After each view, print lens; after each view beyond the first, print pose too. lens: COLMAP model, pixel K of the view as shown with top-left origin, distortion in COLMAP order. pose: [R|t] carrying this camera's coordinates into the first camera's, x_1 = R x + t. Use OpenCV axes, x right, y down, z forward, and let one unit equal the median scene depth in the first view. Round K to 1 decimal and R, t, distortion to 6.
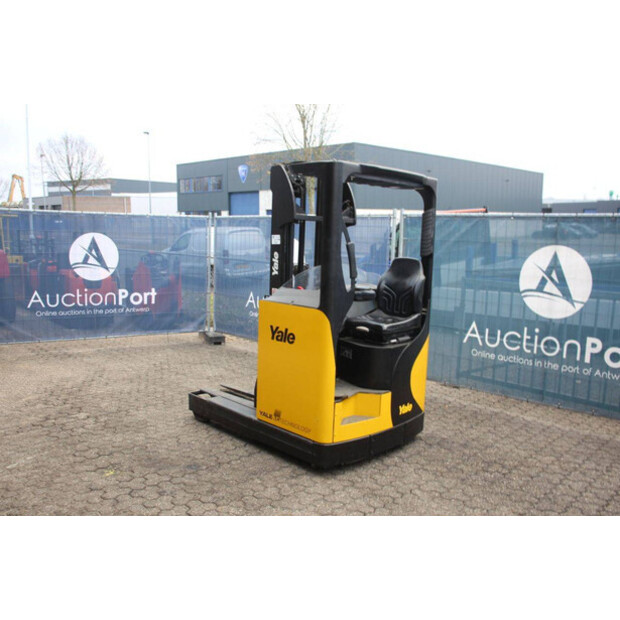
lens RADIAL K [[552.4, 0, 310.0], [0, 552.4, 310.0], [0, 0, 1]] dist [-0.162057, 0.187018]
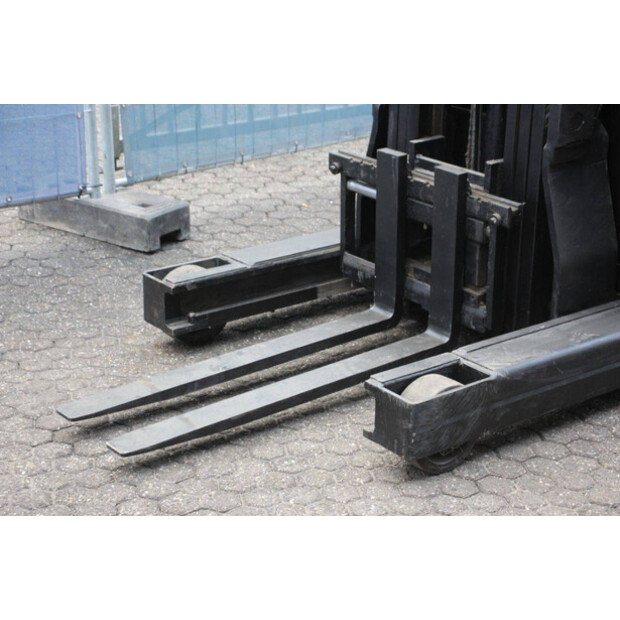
lens RADIAL K [[1413.0, 0, 310.0], [0, 1413.0, 310.0], [0, 0, 1]] dist [0.385371, 0.087439]
pose [[0.103513, -0.368874, 0.923698, -0.956395], [0.115458, 0.926865, 0.357200, -0.165751], [-0.987904, 0.069673, 0.138532, 1.051788]]
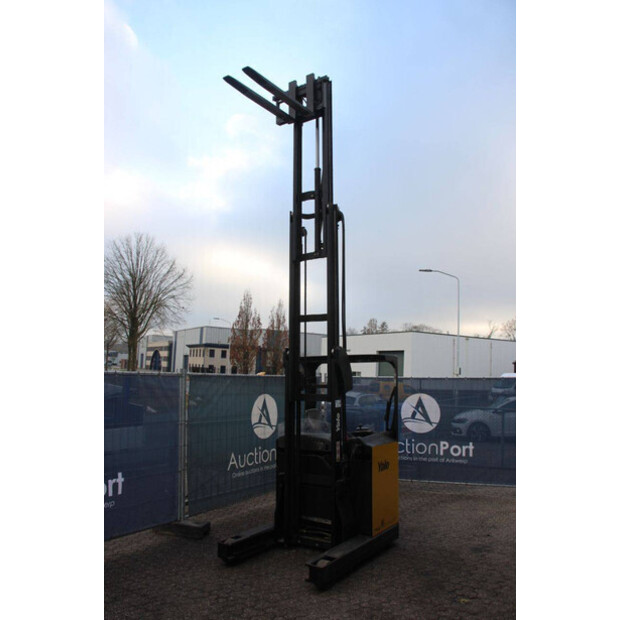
lens RADIAL K [[515.9, 0, 310.0], [0, 515.9, 310.0], [0, 0, 1]] dist [-0.189431, 0.185928]
pose [[-0.207020, 0.104362, 0.972754, -1.235627], [0.115423, 0.989956, -0.081643, -0.252479], [-0.971504, 0.095377, -0.216987, 1.292014]]
